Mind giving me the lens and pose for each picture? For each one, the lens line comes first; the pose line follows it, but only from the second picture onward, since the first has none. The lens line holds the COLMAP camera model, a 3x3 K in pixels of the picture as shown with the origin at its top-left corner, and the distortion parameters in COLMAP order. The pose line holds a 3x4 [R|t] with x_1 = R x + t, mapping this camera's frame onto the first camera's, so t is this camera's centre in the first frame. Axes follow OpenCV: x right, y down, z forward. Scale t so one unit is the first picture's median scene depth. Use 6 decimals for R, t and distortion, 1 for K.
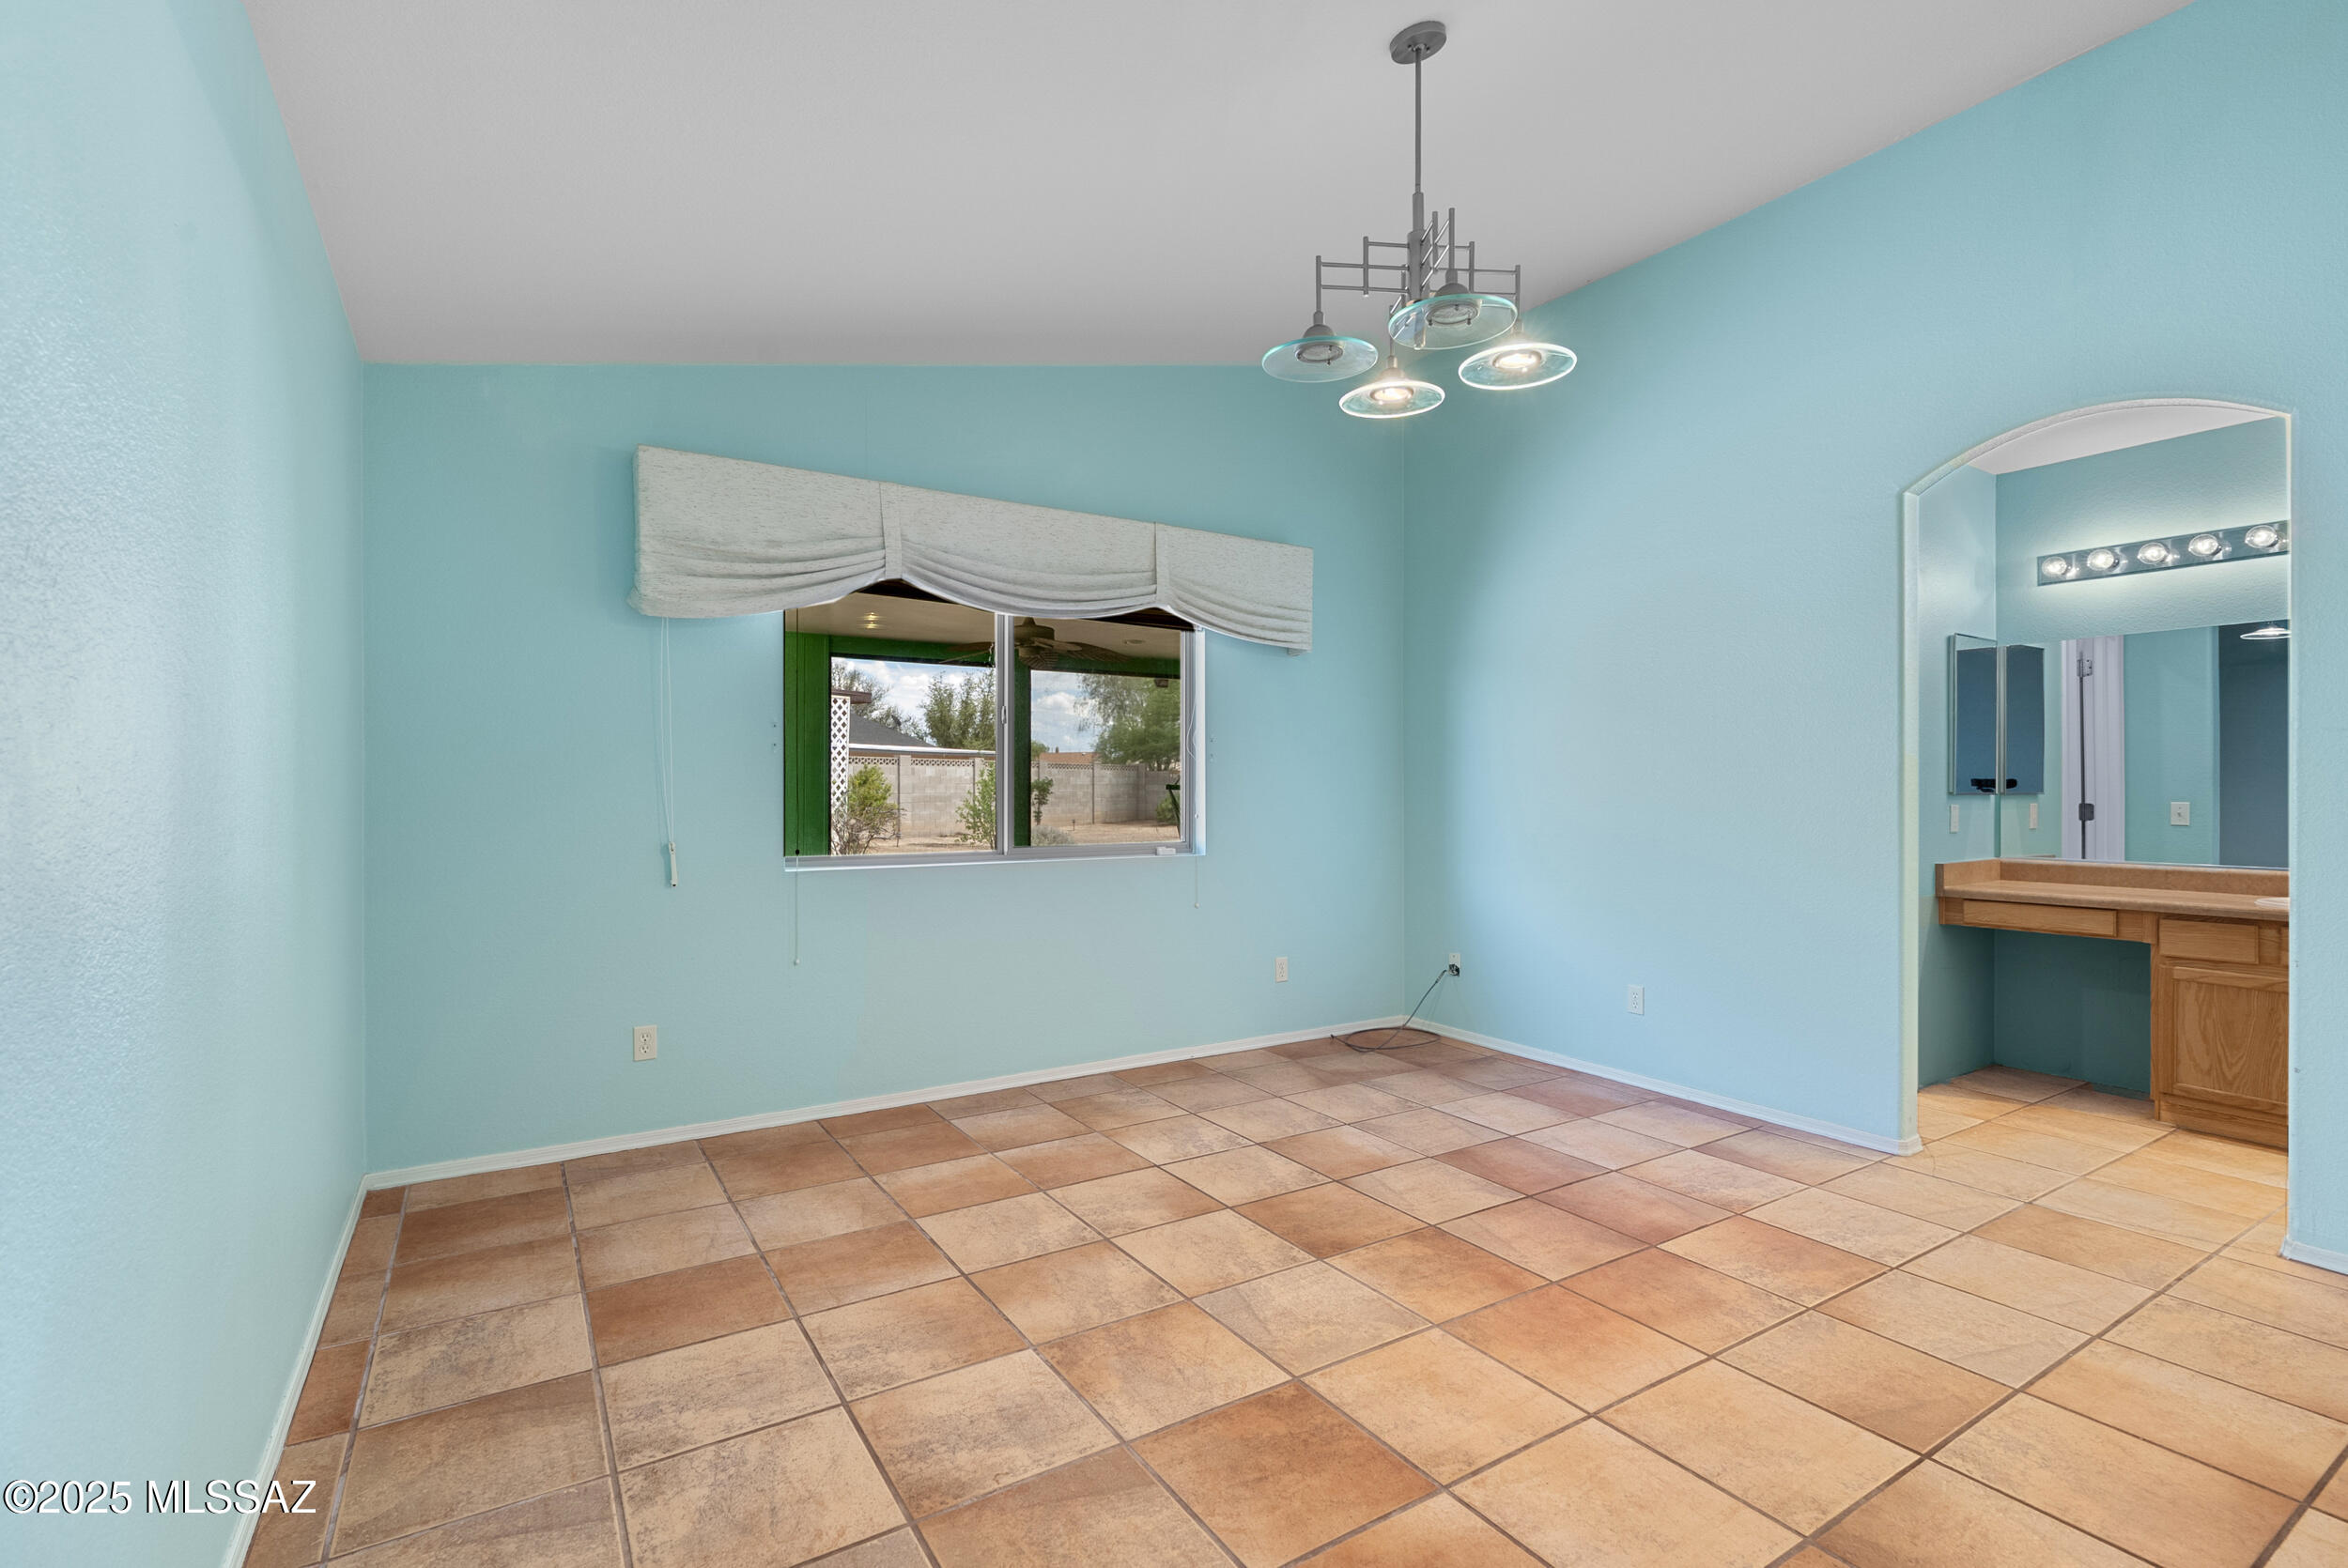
lens RADIAL K [[1059.9, 0, 1174.0], [0, 1059.9, 784.0], [0, 0, 1]] dist [-0.005272, 0.000412]
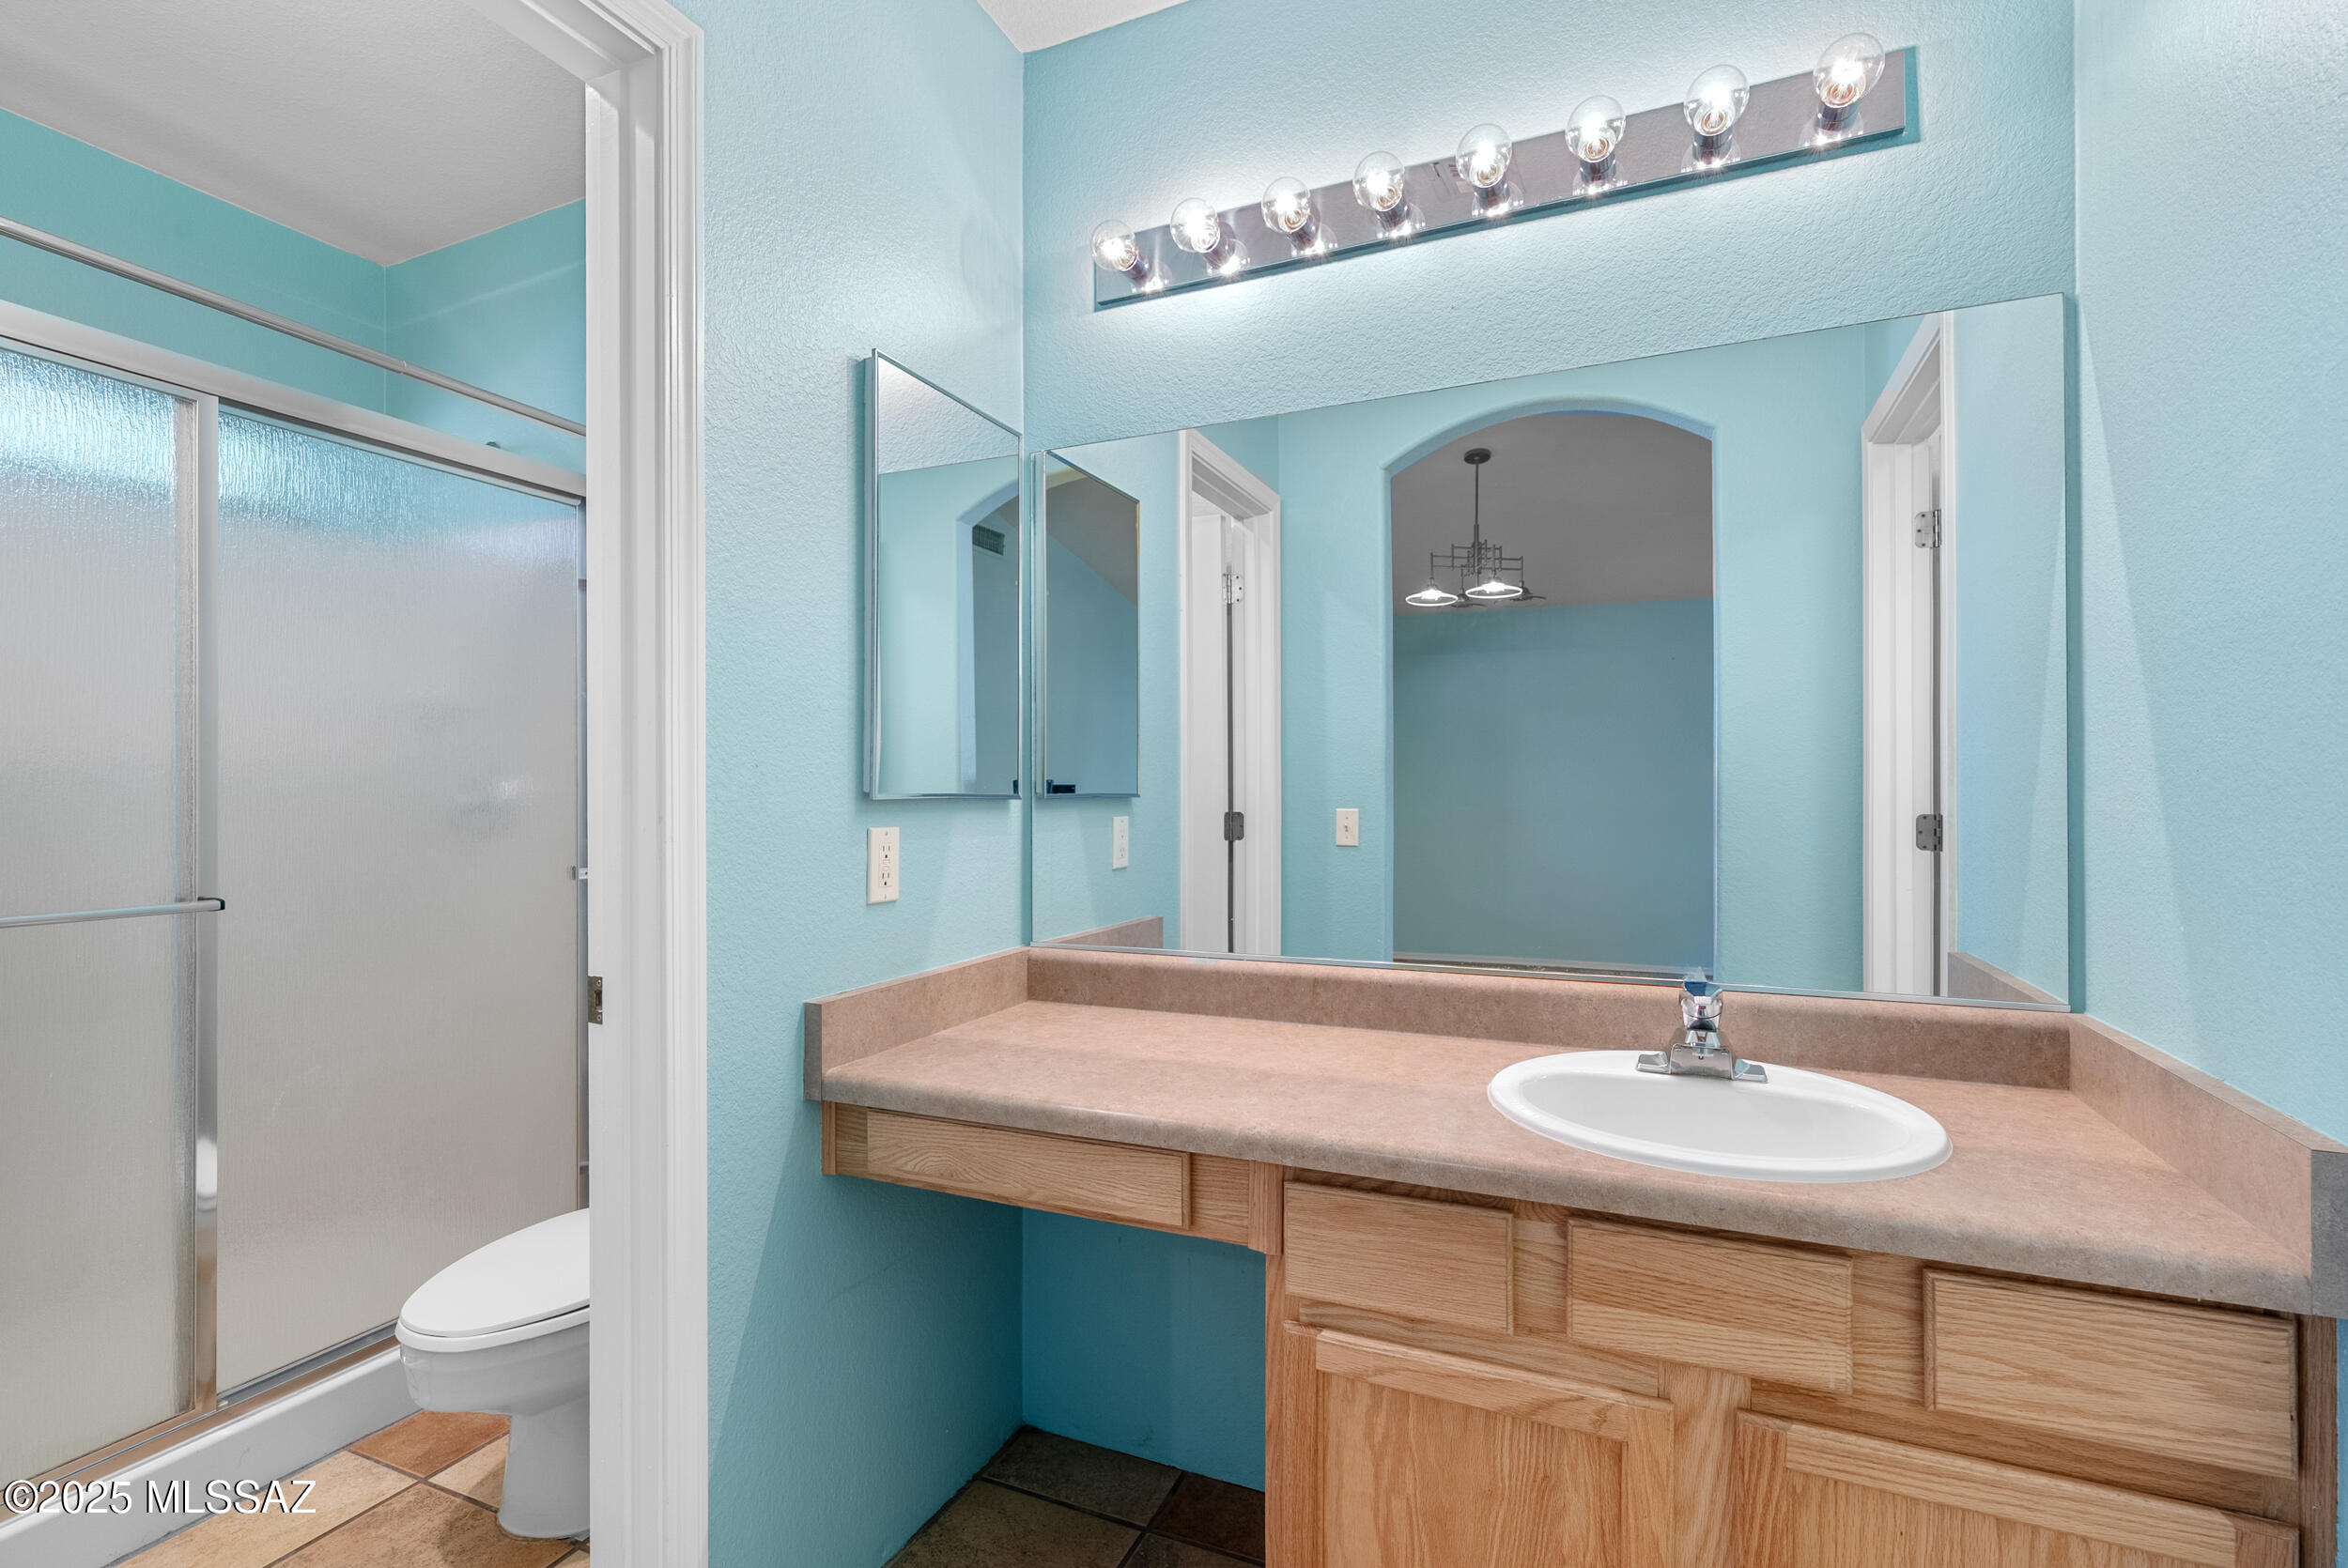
lens RADIAL K [[1078.7, 0, 1163.1], [0, 1078.7, 793.8], [0, 0, 1]] dist [-0.003143, 0.000100]
pose [[0.833997, -0.003399, 0.551759, 0.815461], [0.001288, 0.999990, 0.004213, 0.008464], [-0.551768, -0.002803, 0.833993, 0.843108]]
